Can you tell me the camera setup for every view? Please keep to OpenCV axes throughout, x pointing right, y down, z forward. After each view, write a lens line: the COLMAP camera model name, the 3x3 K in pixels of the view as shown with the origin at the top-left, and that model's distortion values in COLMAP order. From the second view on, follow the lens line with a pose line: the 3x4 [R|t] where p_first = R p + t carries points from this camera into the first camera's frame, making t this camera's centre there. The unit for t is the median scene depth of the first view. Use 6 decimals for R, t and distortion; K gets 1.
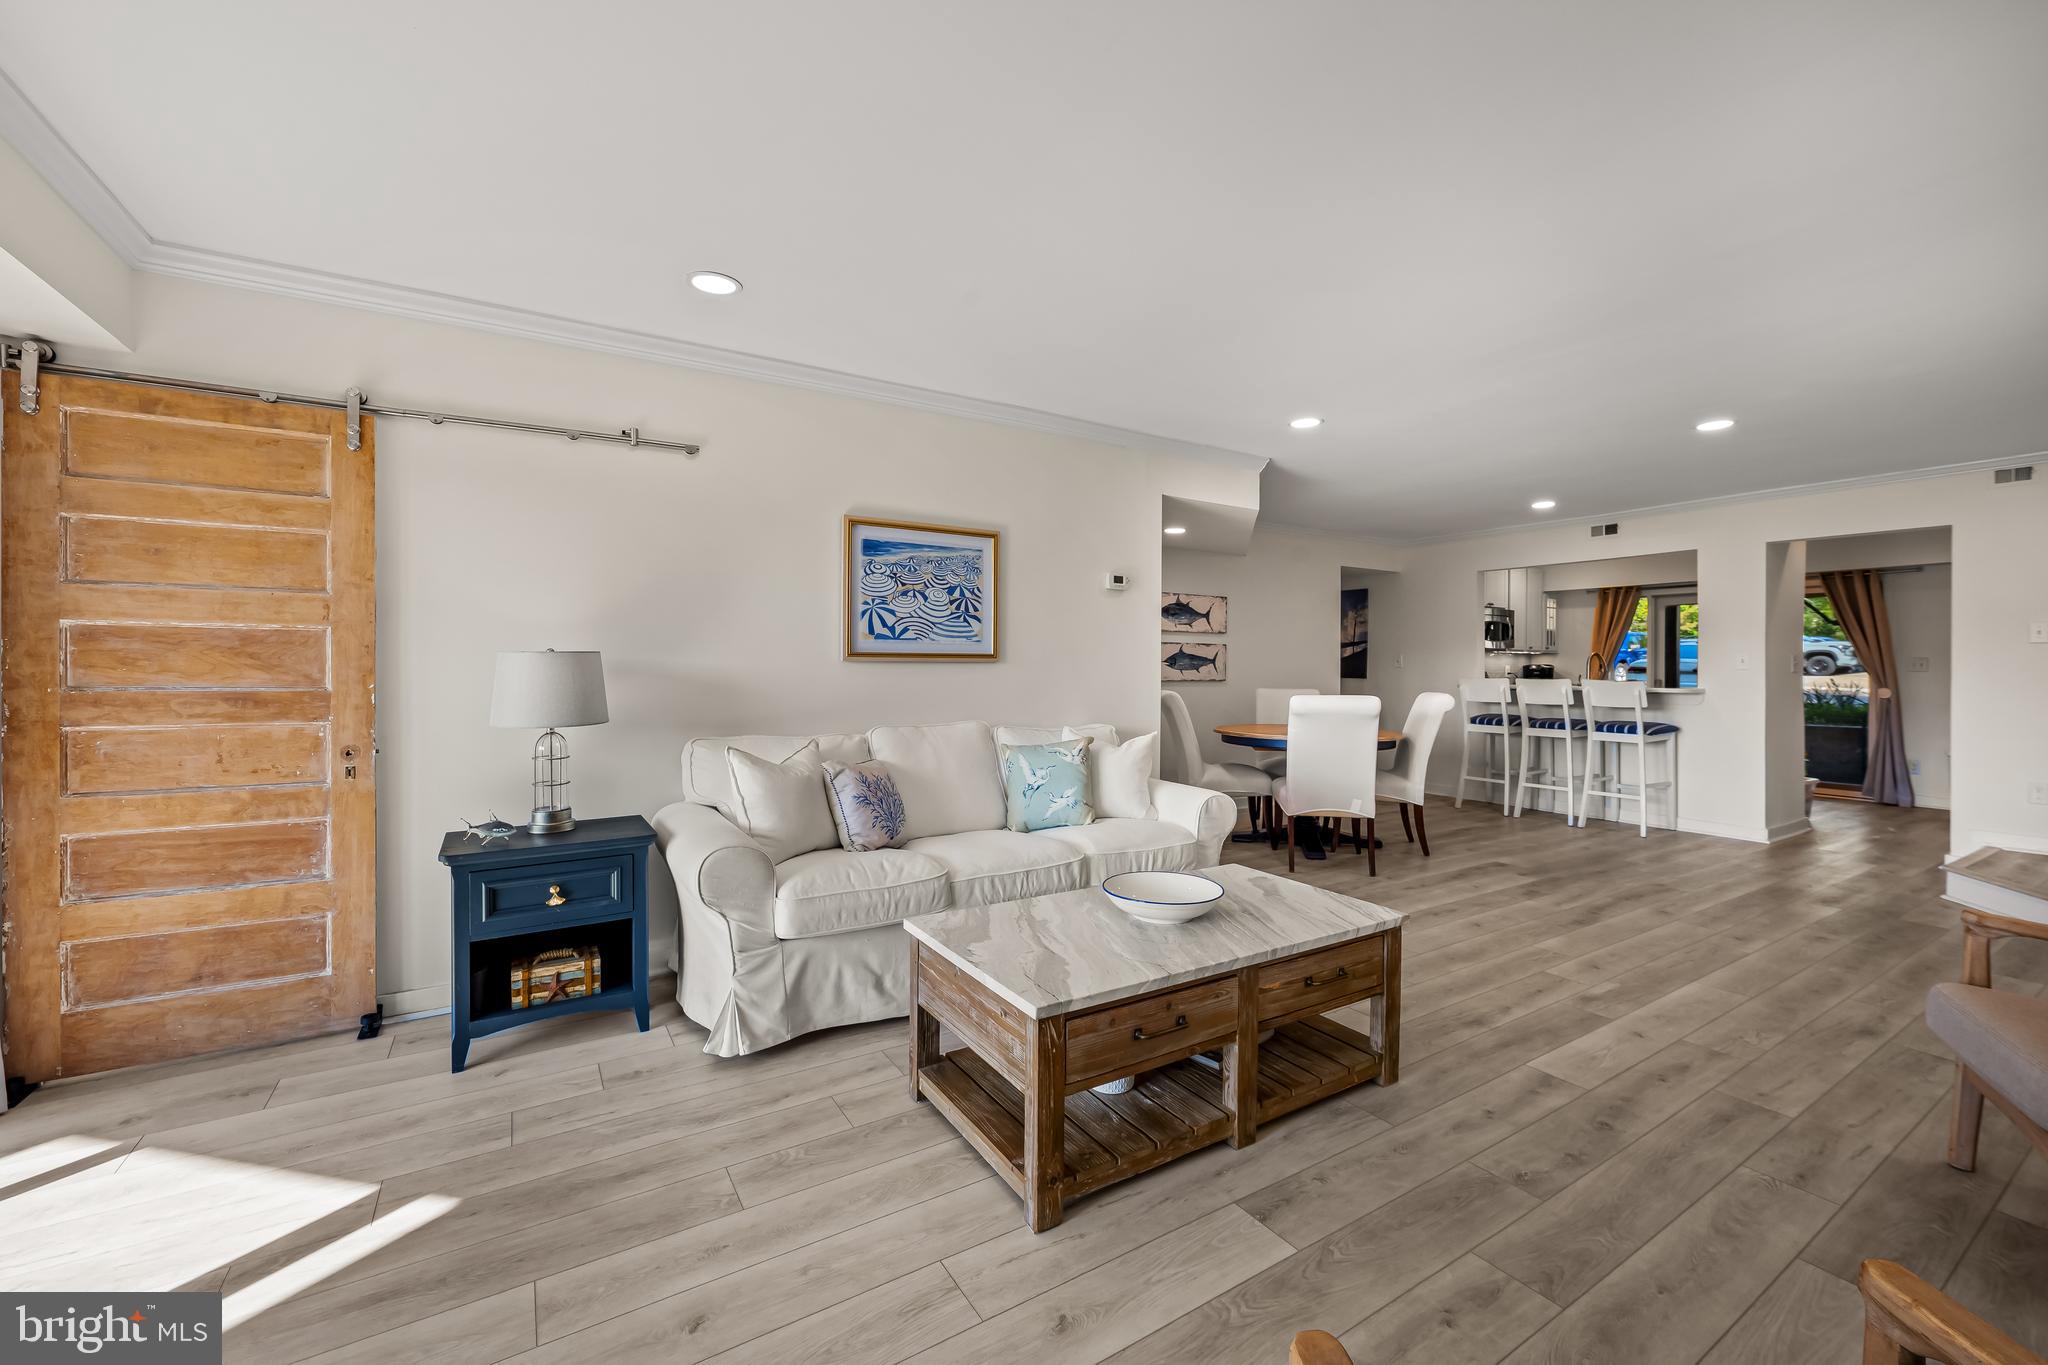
lens RADIAL K [[820.9, 0, 1025.0], [0, 820.9, 673.2], [0, 0, 1]] dist [-0.007920, -0.000267]
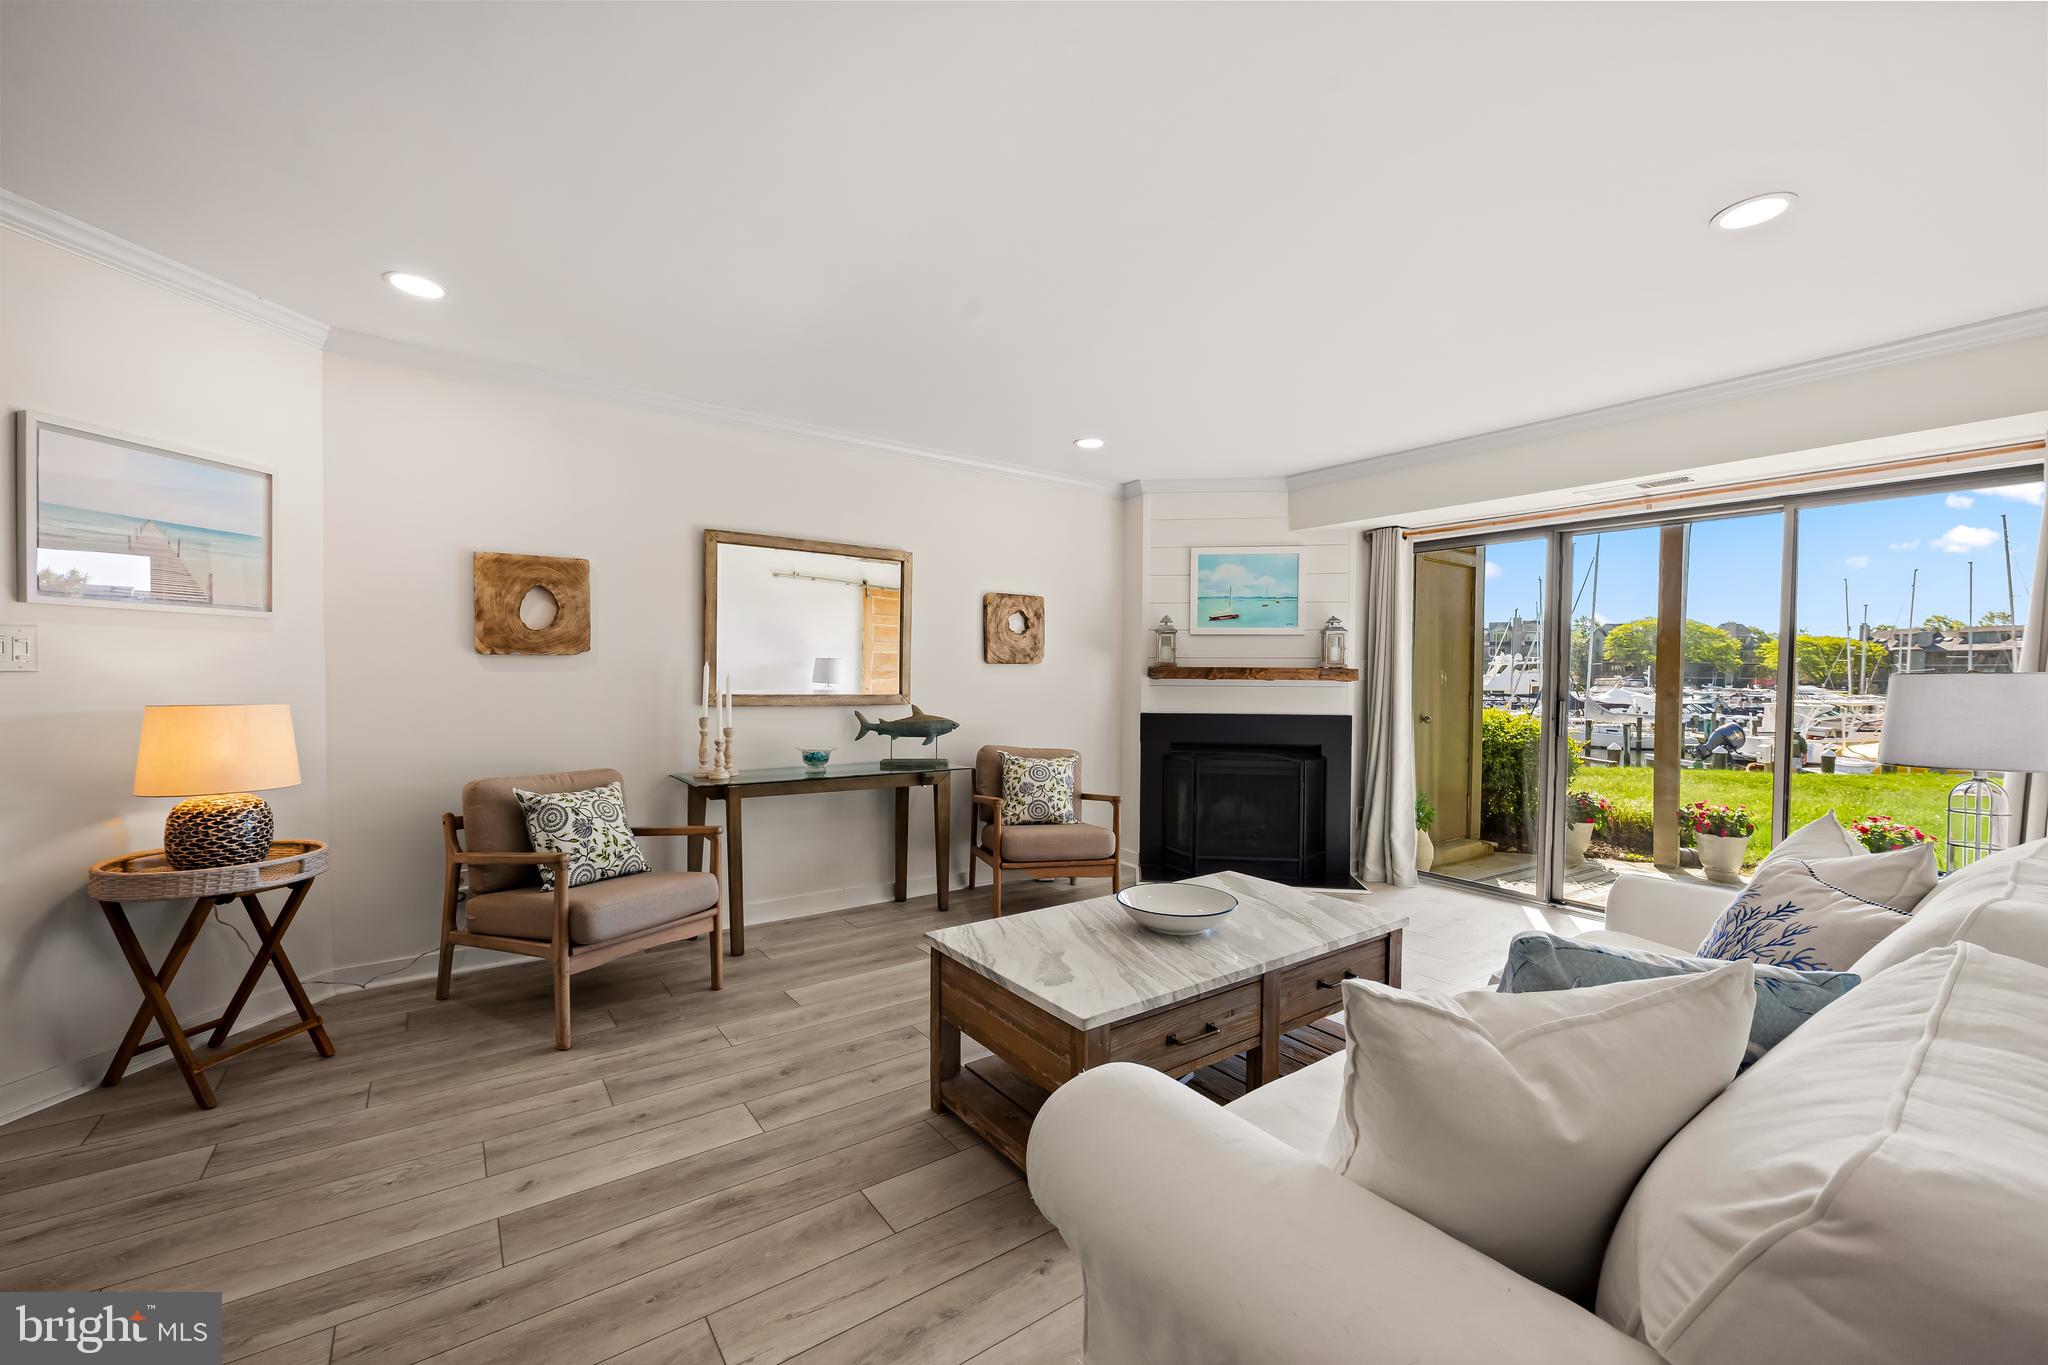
lens RADIAL K [[810.2, 0, 1024.4], [0, 810.2, 688.6], [0, 0, 1]] dist [-0.007531, 0.000072]
pose [[-0.997291, -0.013955, -0.072227, 0.275788], [-0.015942, 0.999508, 0.027004, -0.012427], [0.071815, 0.028082, -0.997023, 1.268687]]
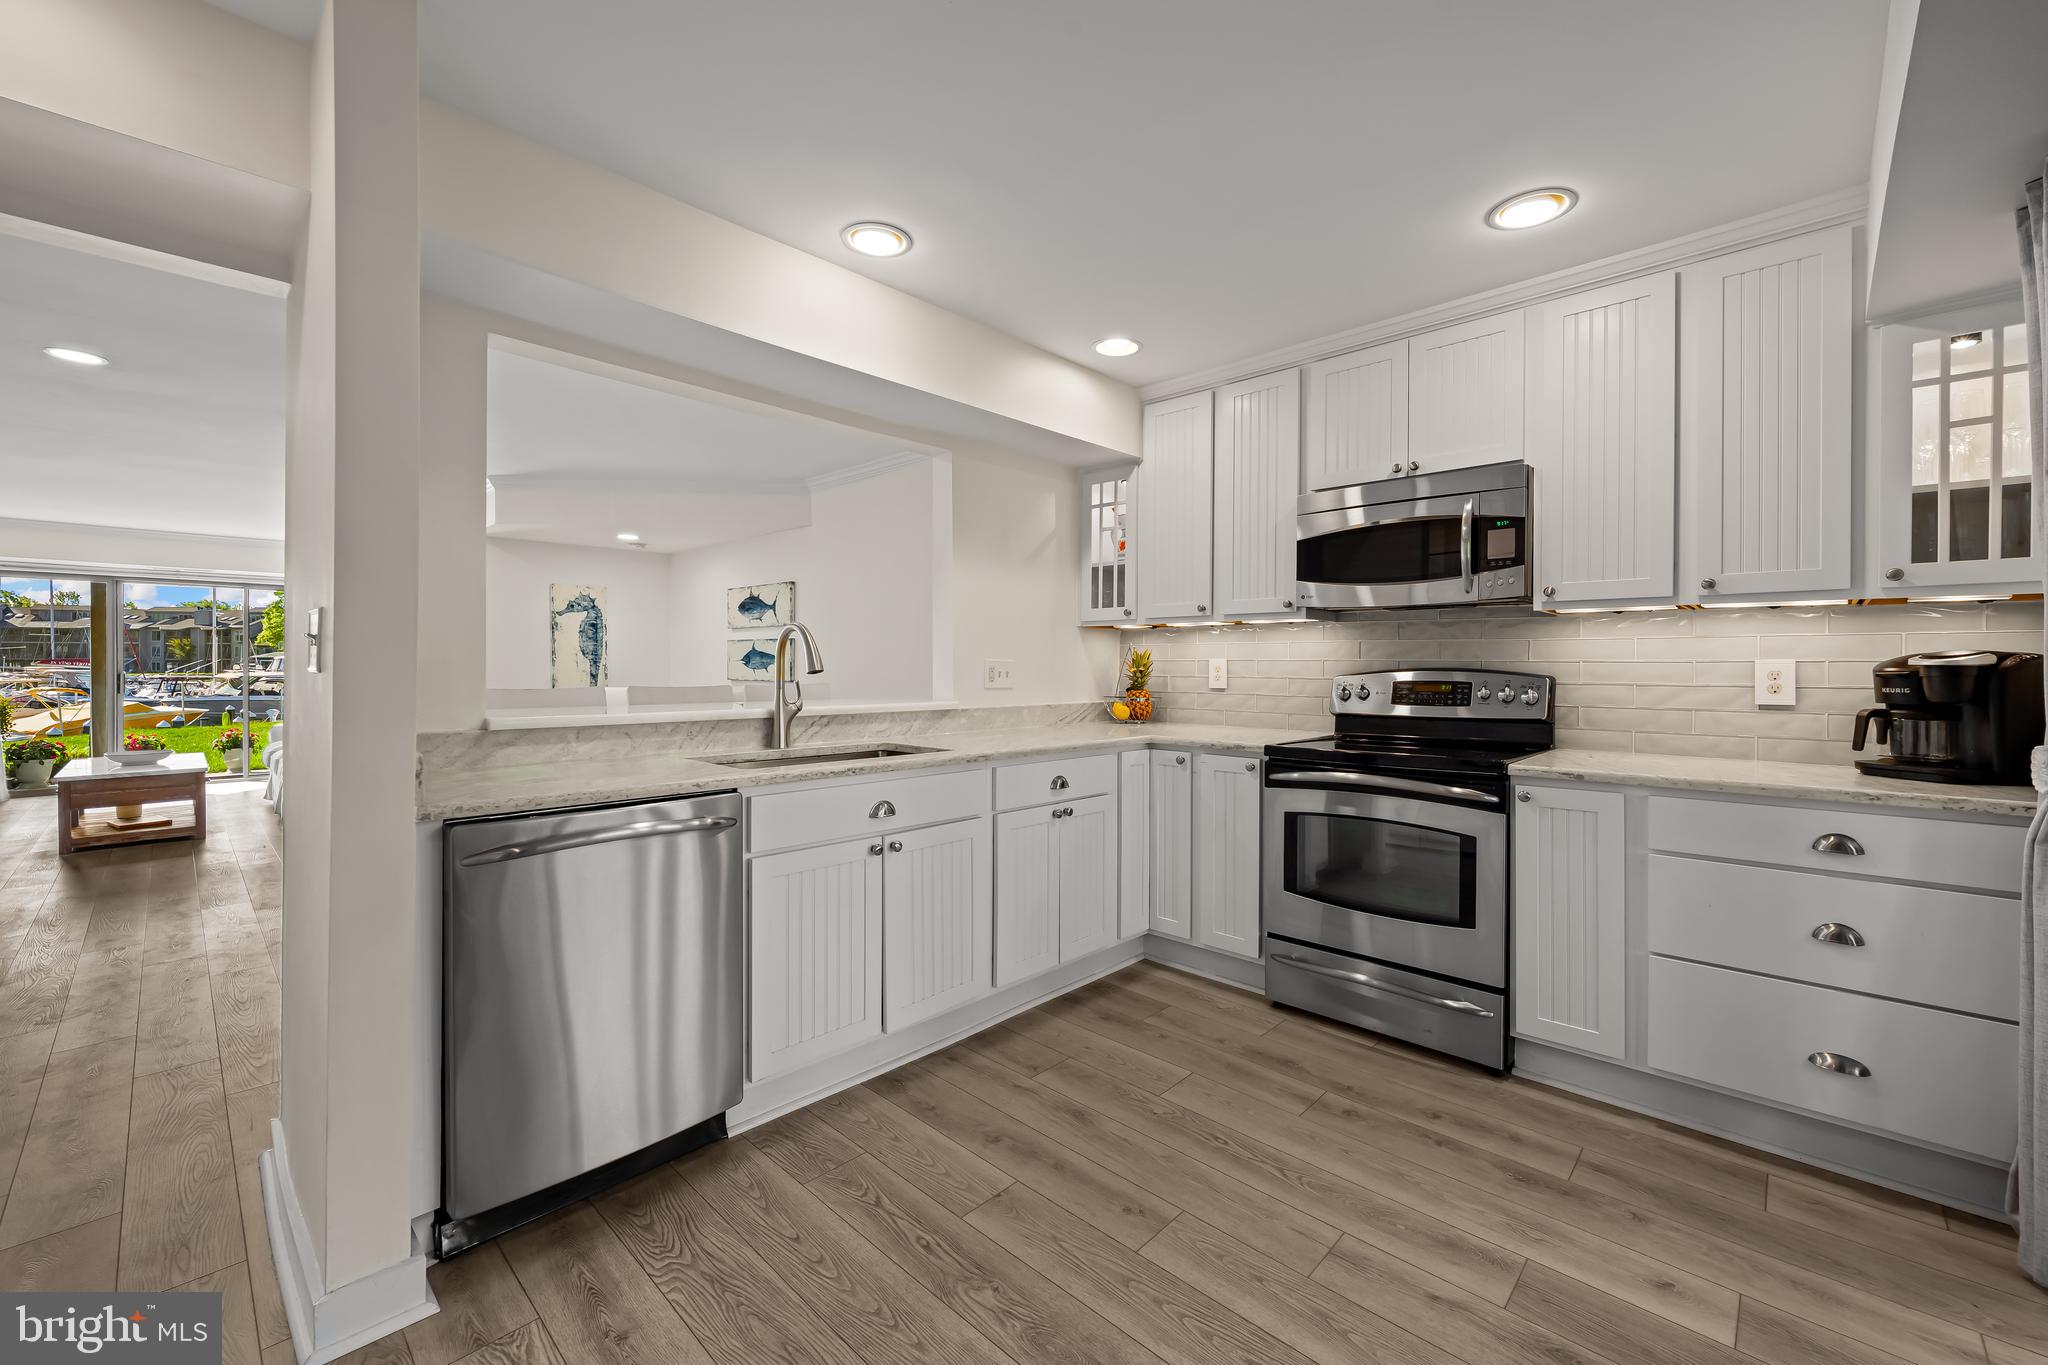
lens RADIAL K [[822.7, 0, 1022.1], [0, 822.7, 662.1], [0, 0, 1]] dist [-0.006509, 0.000321]
pose [[0.250230, -0.006561, -0.968164, 2.083886], [-0.010903, 0.999895, -0.009594, -0.011297], [0.968125, 0.012957, 0.250132, 1.911158]]
